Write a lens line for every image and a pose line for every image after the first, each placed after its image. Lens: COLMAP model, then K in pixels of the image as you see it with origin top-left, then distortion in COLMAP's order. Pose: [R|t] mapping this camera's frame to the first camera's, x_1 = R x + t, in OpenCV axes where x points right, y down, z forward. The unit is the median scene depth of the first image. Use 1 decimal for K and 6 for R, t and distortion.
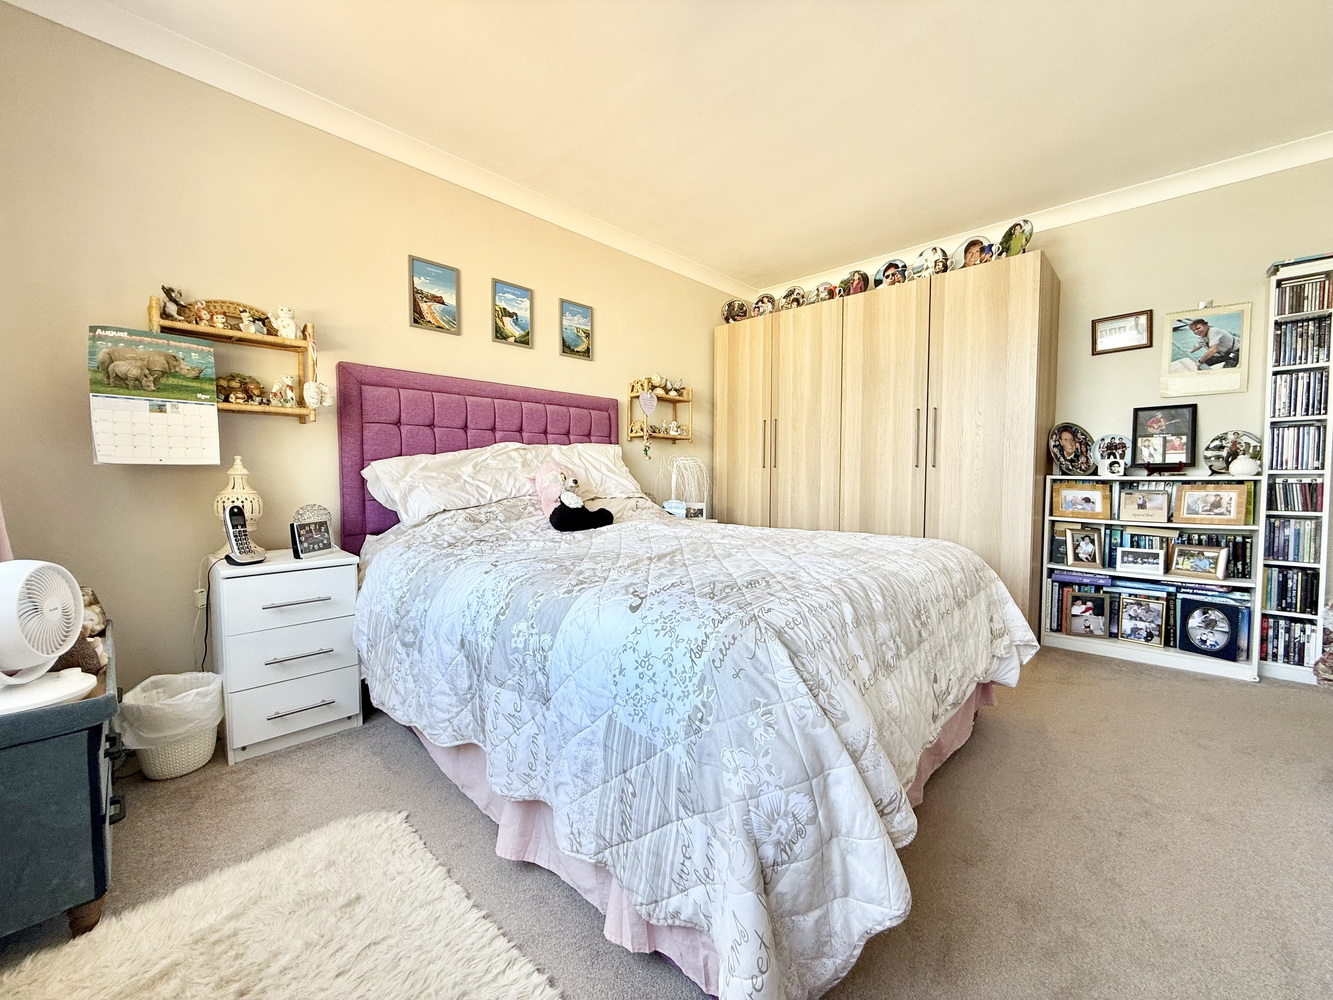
lens RADIAL K [[530.7, 0, 666.5], [0, 530.7, 500.0], [0, 0, 1]] dist [0.000339, 0.000517]
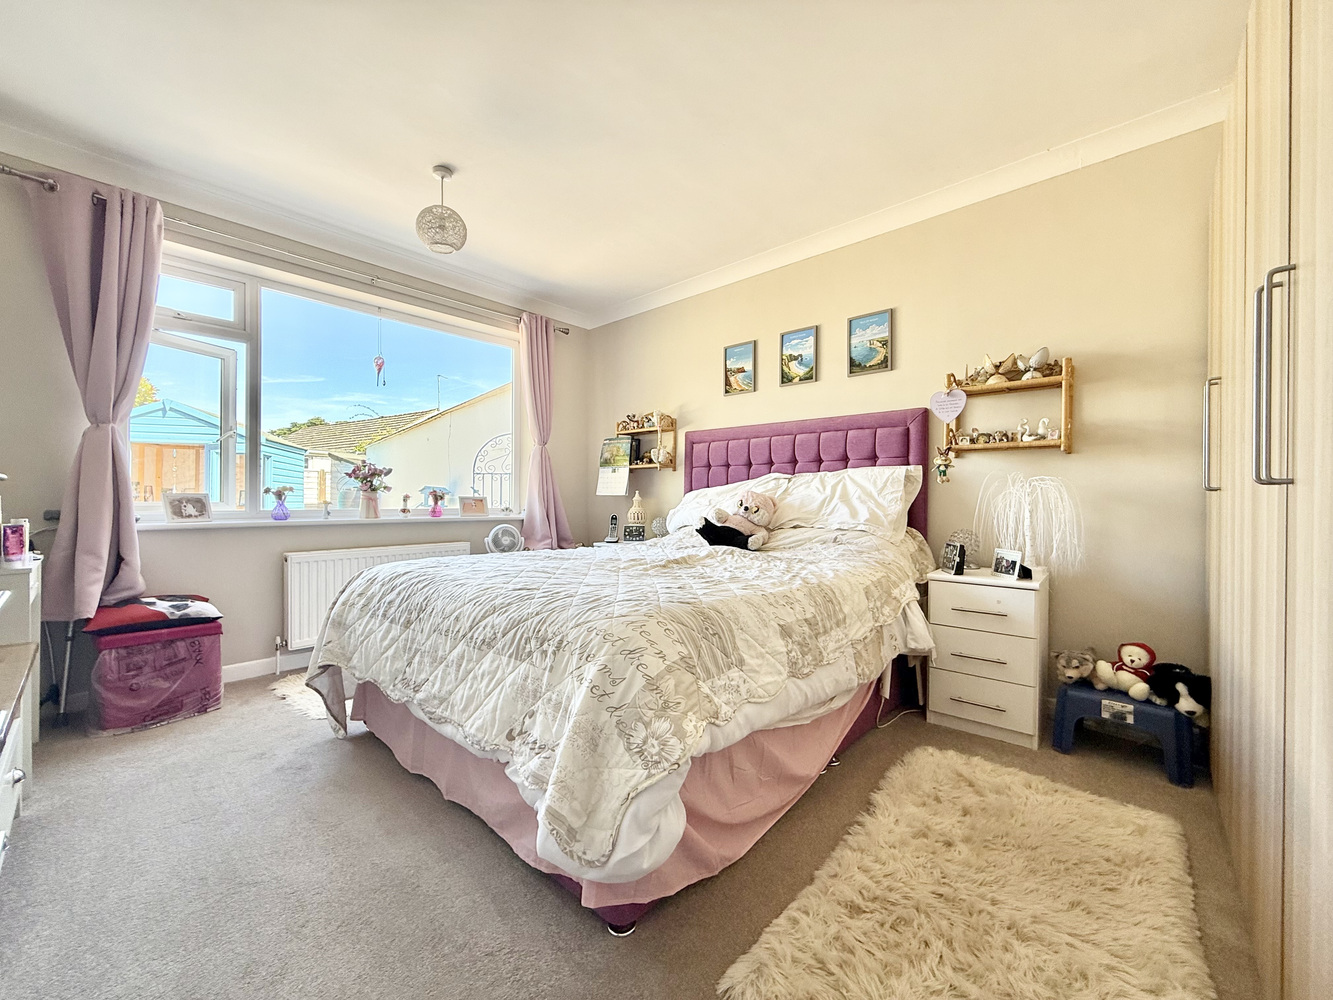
lens RADIAL K [[530.7, 0, 666.5], [0, 530.7, 500.0], [0, 0, 1]] dist [0.000339, 0.000517]
pose [[0.028733, -0.003131, -0.999582, 0.819488], [-0.059689, 0.998205, -0.004842, -0.031317], [0.997803, 0.059804, 0.028495, 0.727123]]
